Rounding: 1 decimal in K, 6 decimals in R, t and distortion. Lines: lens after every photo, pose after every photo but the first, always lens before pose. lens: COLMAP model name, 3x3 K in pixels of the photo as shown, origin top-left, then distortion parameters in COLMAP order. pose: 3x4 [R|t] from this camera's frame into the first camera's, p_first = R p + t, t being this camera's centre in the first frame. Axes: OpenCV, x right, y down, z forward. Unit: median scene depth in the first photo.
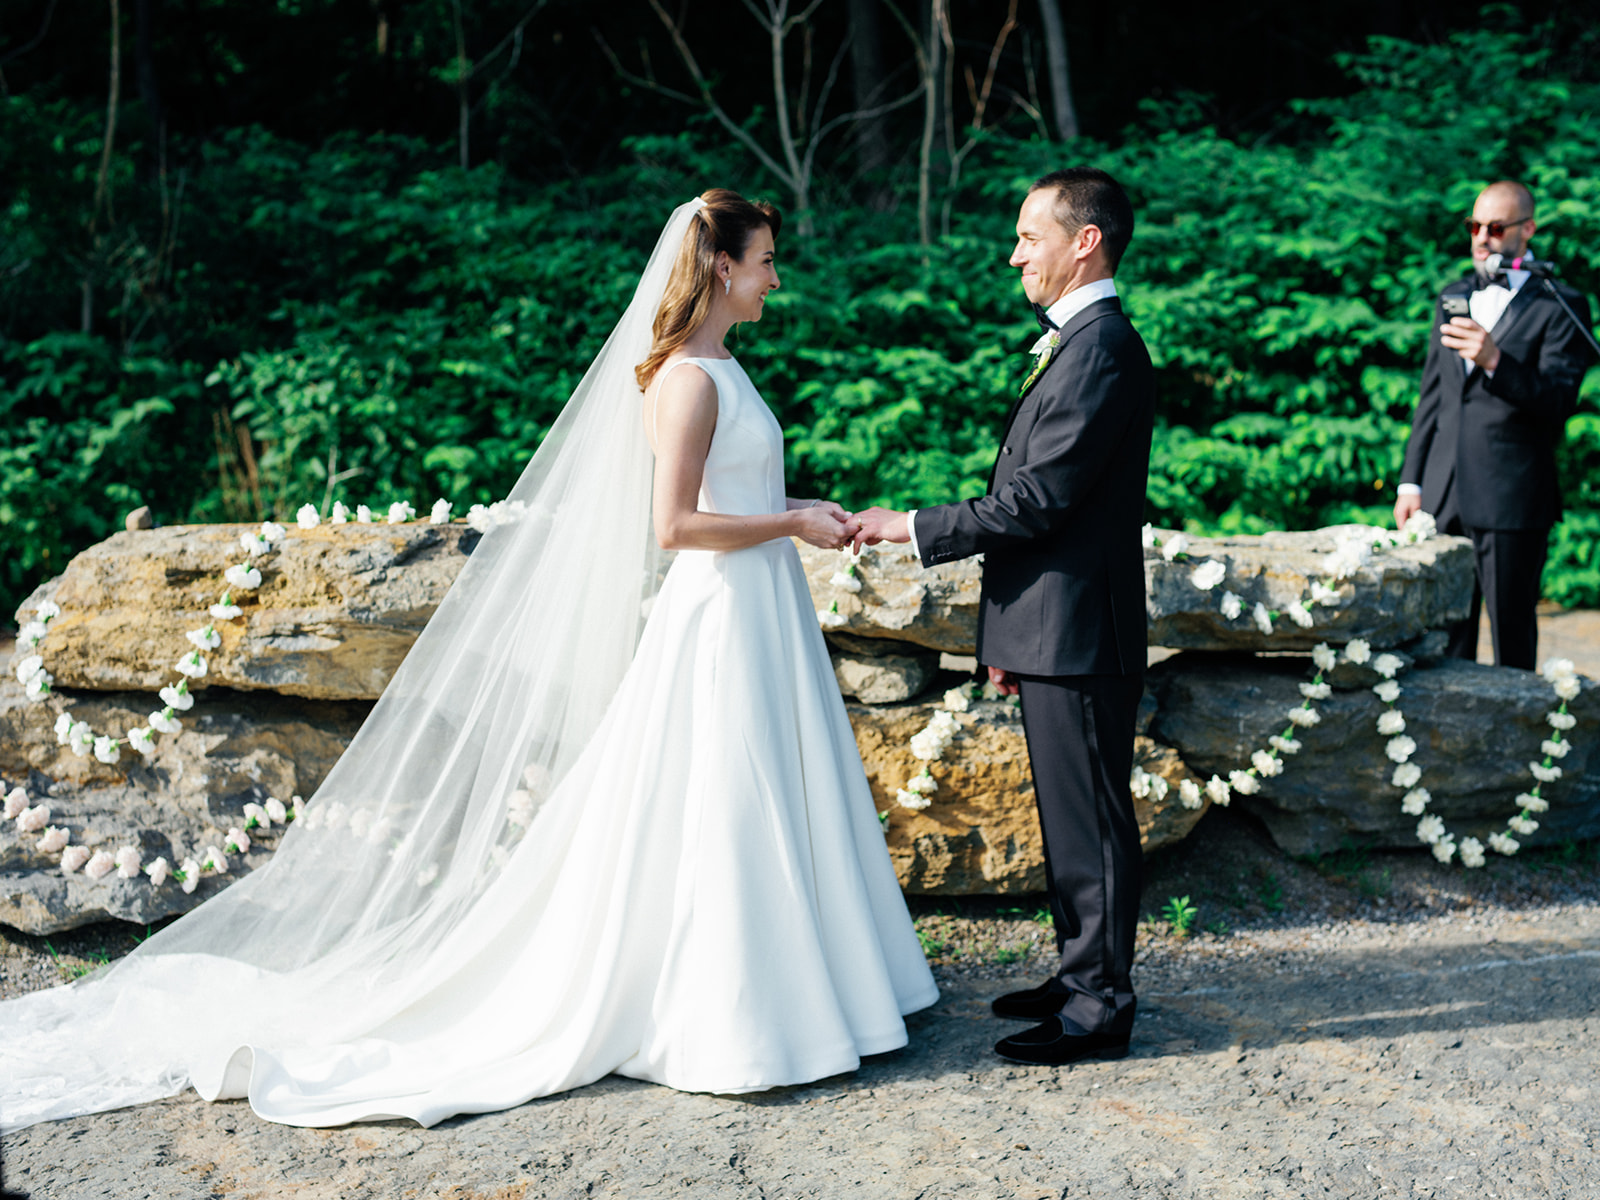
lens RADIAL K [[2406.9, 0, 800.0], [0, 2406.9, 600.0], [0, 0, 1]] dist [-0.076674, 0.164352]
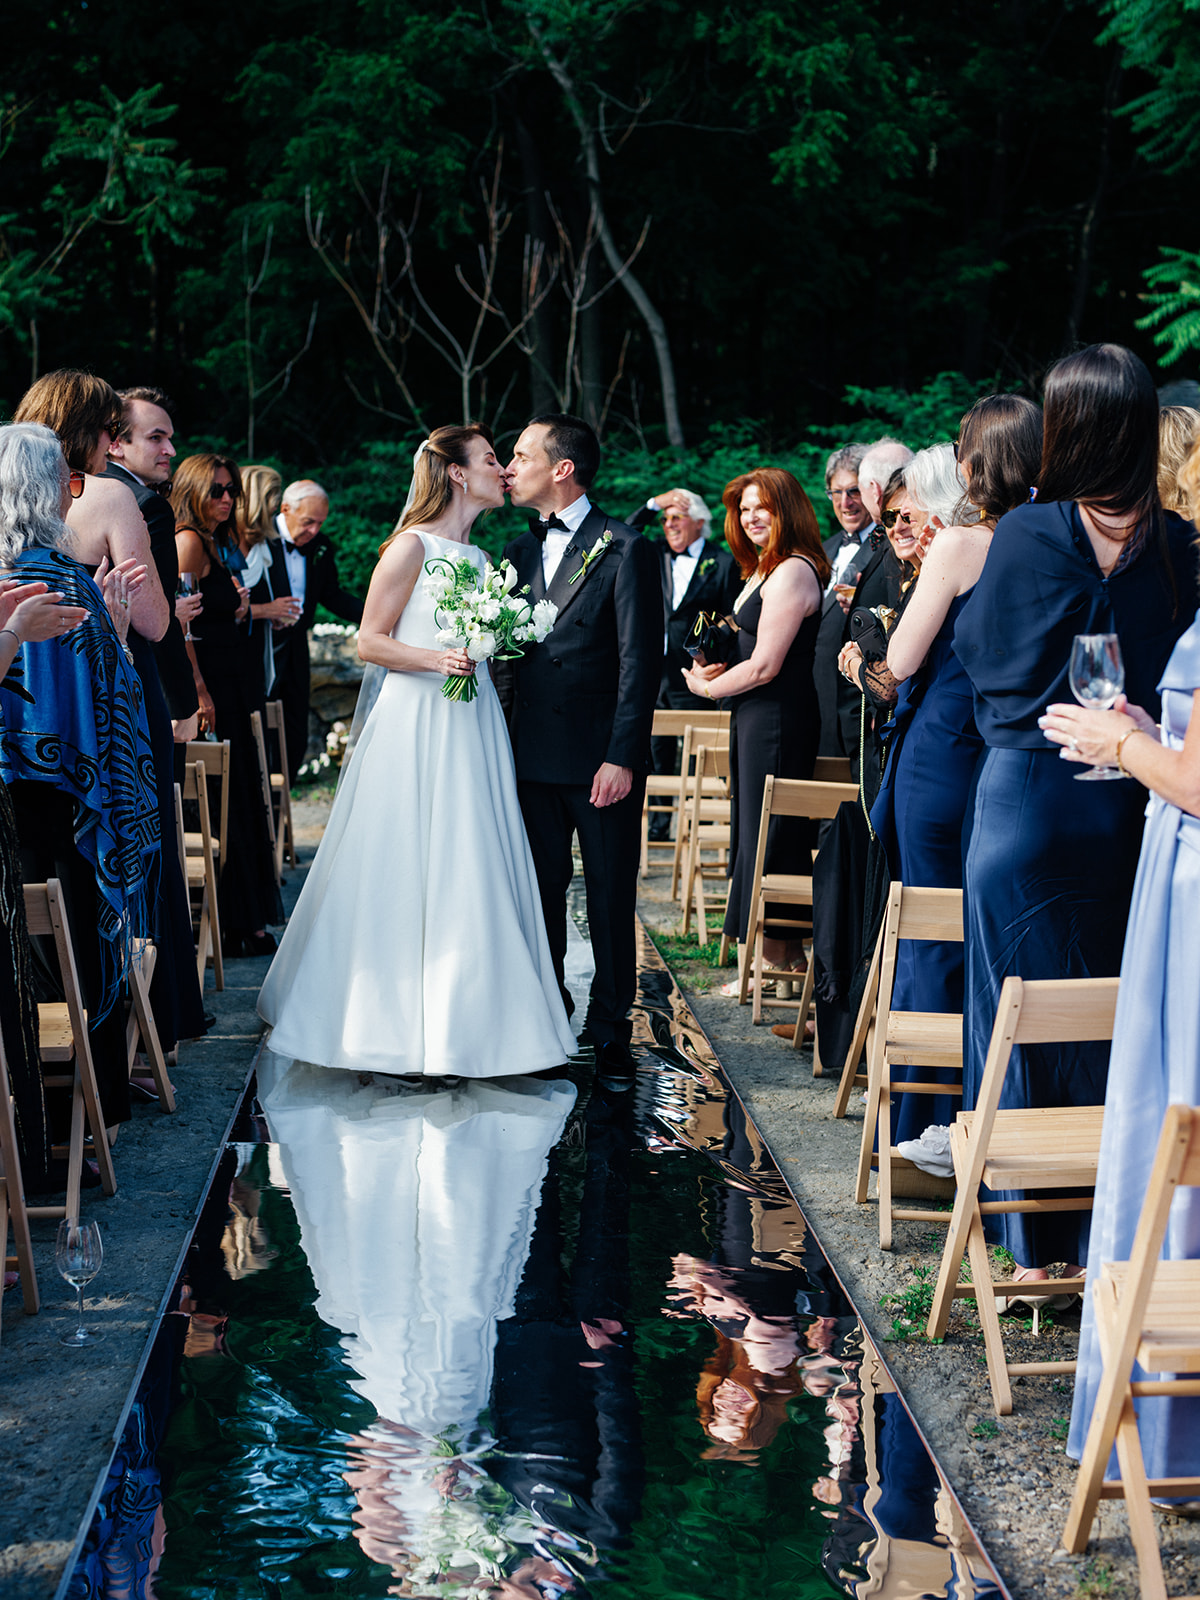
lens RADIAL K [[2439.7, 0, 600.0], [0, 2439.7, 800.0], [0, 0, 1]] dist [-0.054988, -0.082078]
pose [[0.999236, 0.017894, 0.034737, 0.073299], [-0.016949, 0.999483, -0.027320, 0.190746], [-0.035208, 0.026710, 0.999023, -1.442199]]
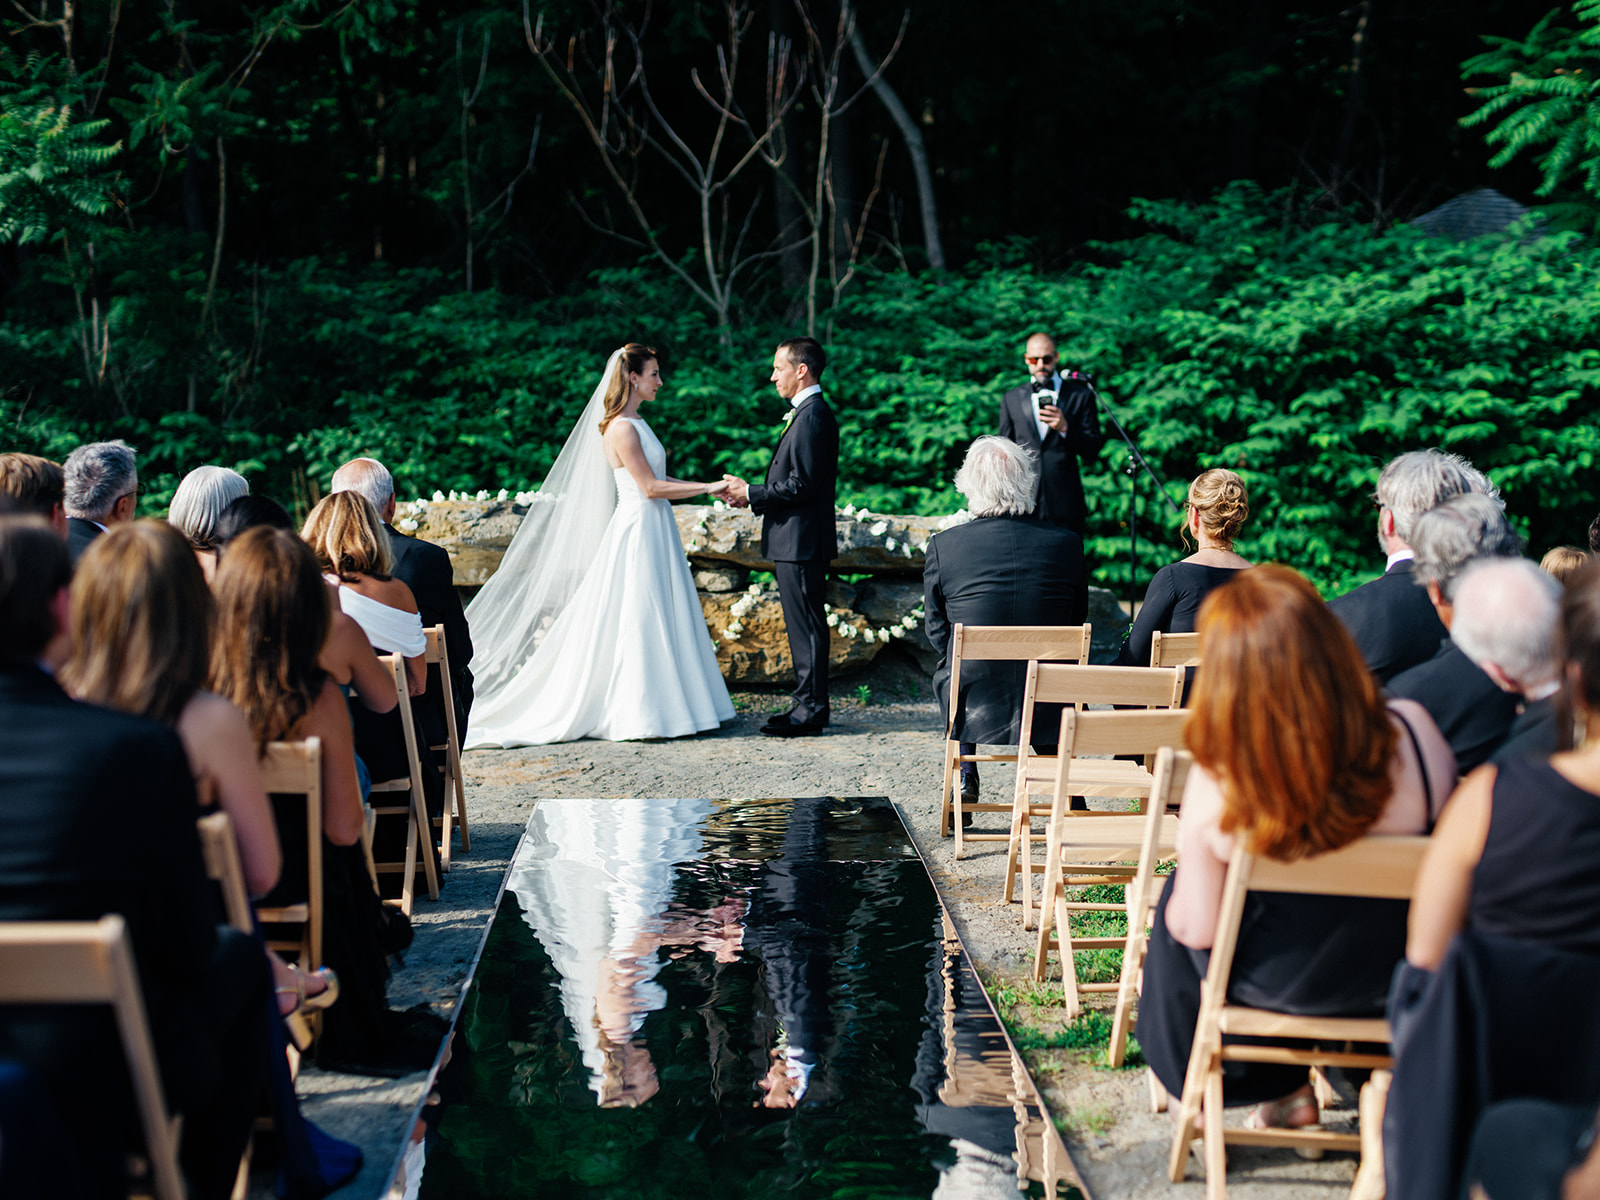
lens RADIAL K [[2406.9, 0, 800.0], [0, 2406.9, 600.0], [0, 0, 1]] dist [-0.076674, 0.164352]
pose [[0.999877, 0.003143, 0.015392, 0.066316], [-0.002568, 0.999304, -0.037215, 0.115983], [-0.015498, 0.037171, 0.999189, -0.951634]]
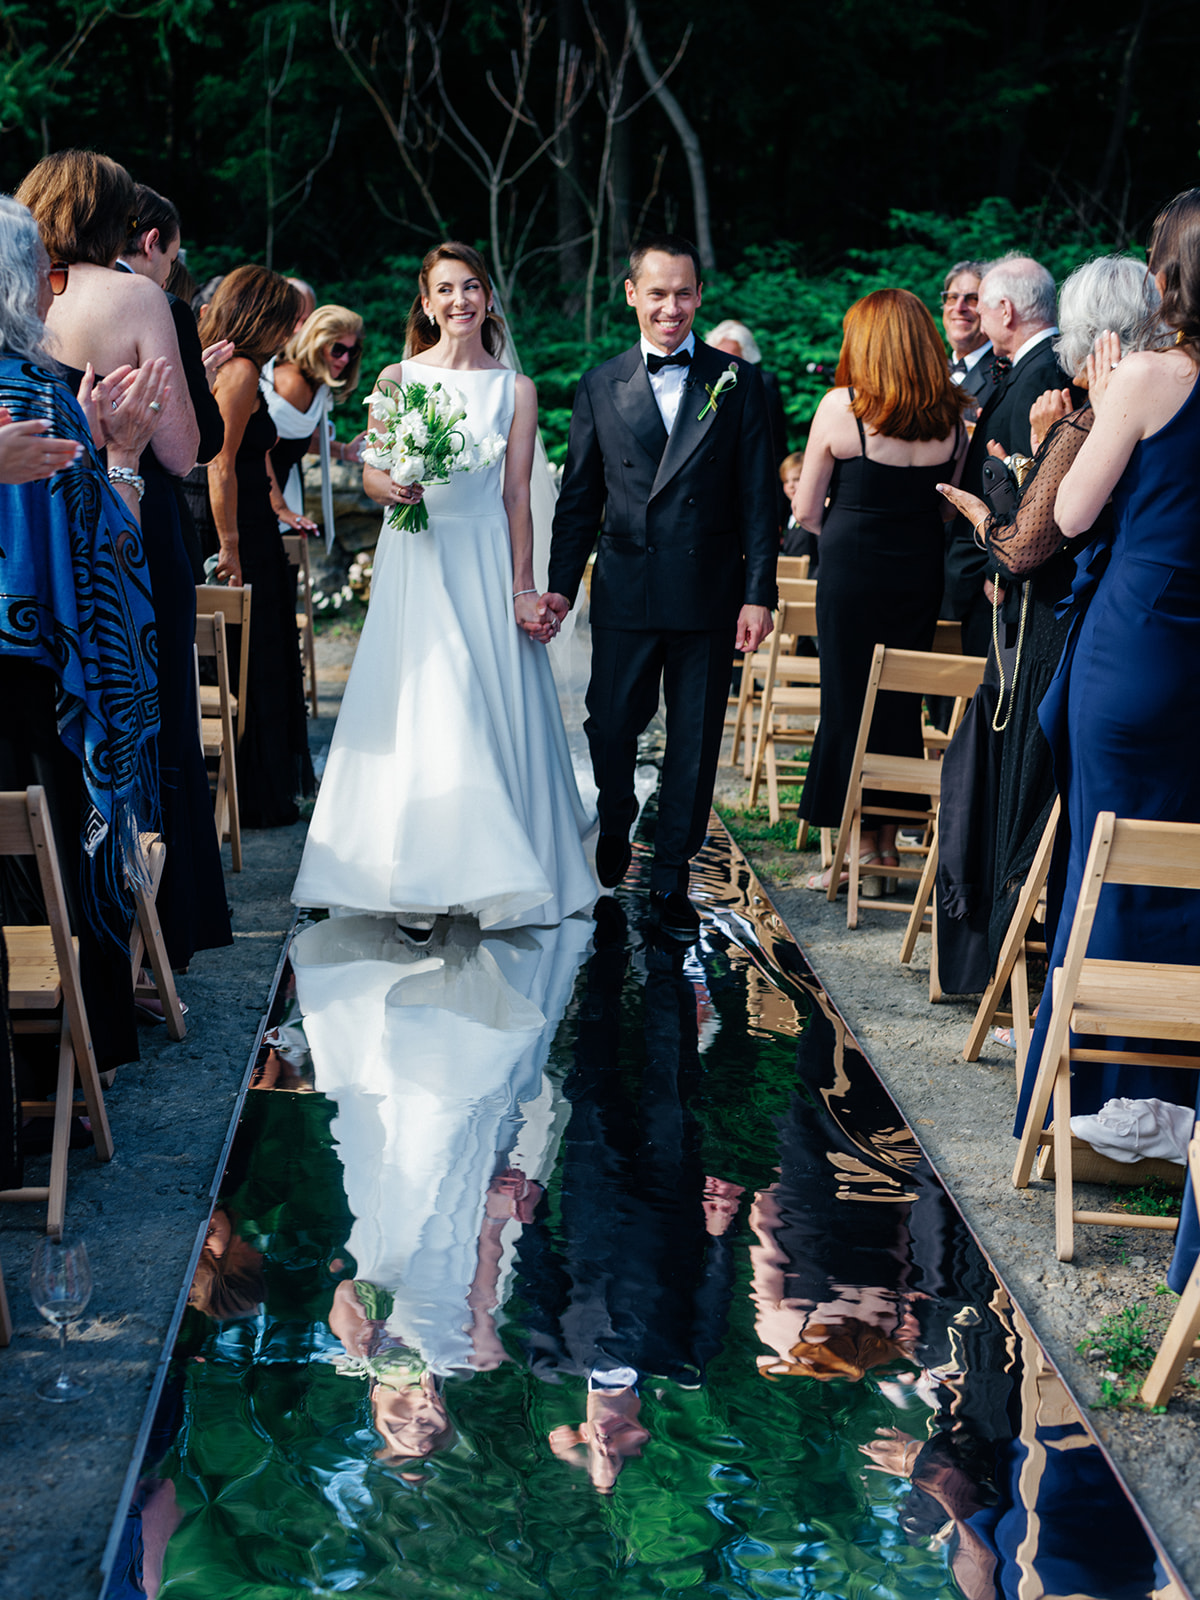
lens RADIAL K [[2406.9, 0, 600.0], [0, 2406.9, 800.0], [0, 0, 1]] dist [-0.076674, 0.164352]
pose [[0.998566, 0.039927, 0.035648, 0.048578], [-0.041550, 0.998076, 0.046014, 0.170264], [-0.033743, -0.047429, 0.998305, -1.280064]]
